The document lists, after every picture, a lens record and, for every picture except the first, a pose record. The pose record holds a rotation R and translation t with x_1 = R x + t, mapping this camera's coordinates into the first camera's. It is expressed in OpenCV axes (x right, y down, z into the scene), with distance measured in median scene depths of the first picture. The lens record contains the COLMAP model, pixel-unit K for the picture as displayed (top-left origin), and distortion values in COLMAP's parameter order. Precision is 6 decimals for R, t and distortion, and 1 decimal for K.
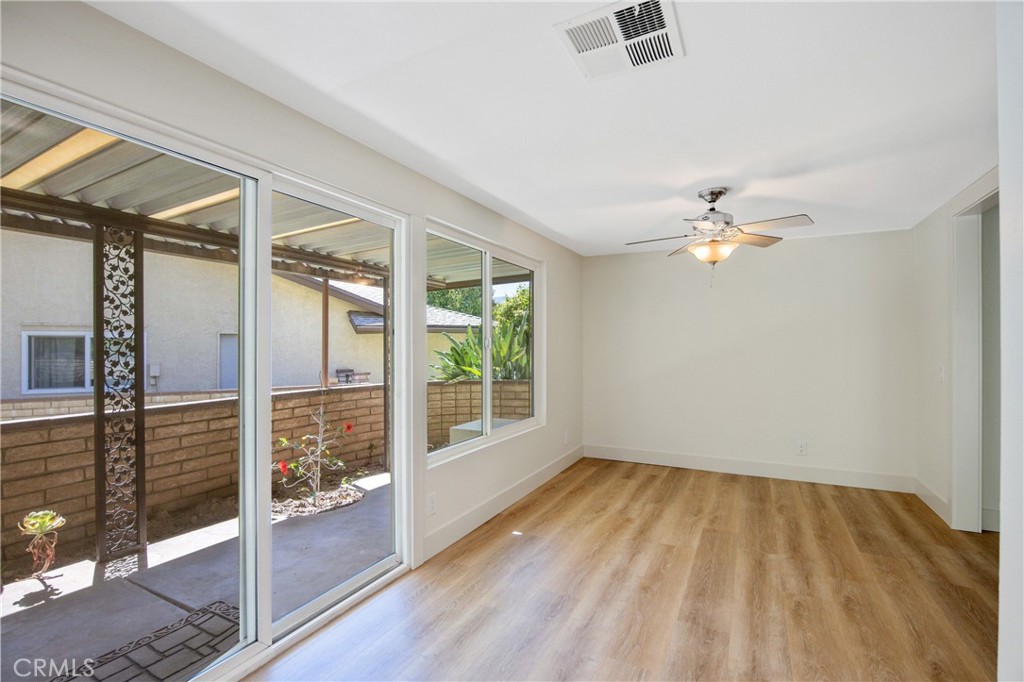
lens RADIAL K [[467.4, 0, 508.0], [0, 467.4, 345.8], [0, 0, 1]] dist [-0.013302, -0.000150]
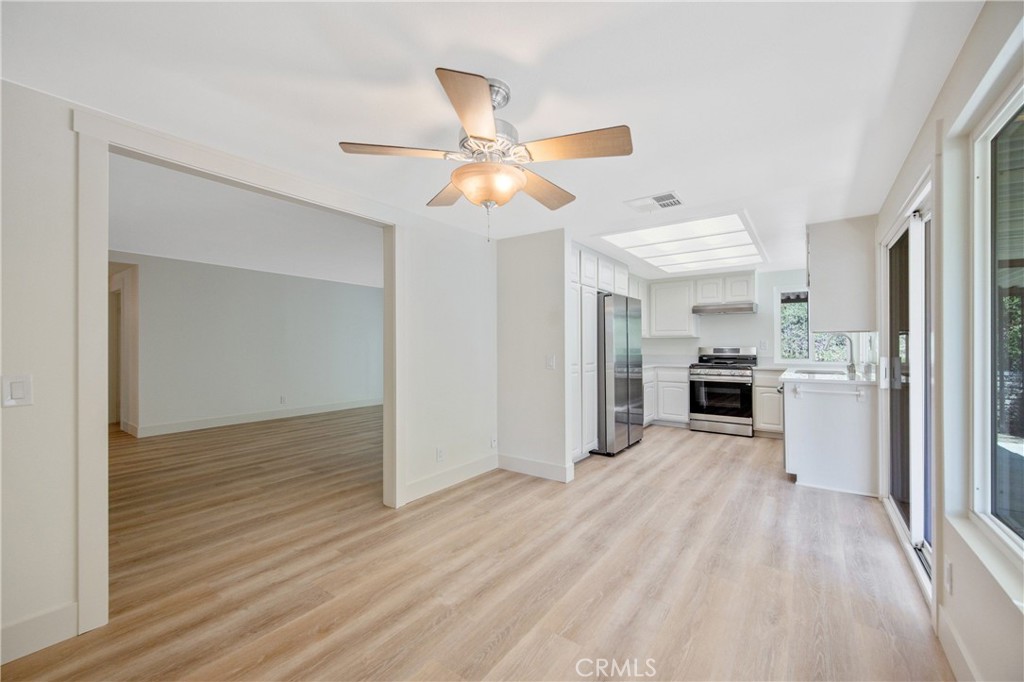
lens RADIAL K [[405.4, 0, 507.3], [0, 405.4, 345.4], [0, 0, 1]] dist [0.002033, 0.000088]
pose [[-0.988068, 0.006987, 0.153859, 0.343734], [0.006790, 0.999975, -0.001809, 0.013796], [-0.153868, -0.000742, -0.988091, 1.584458]]
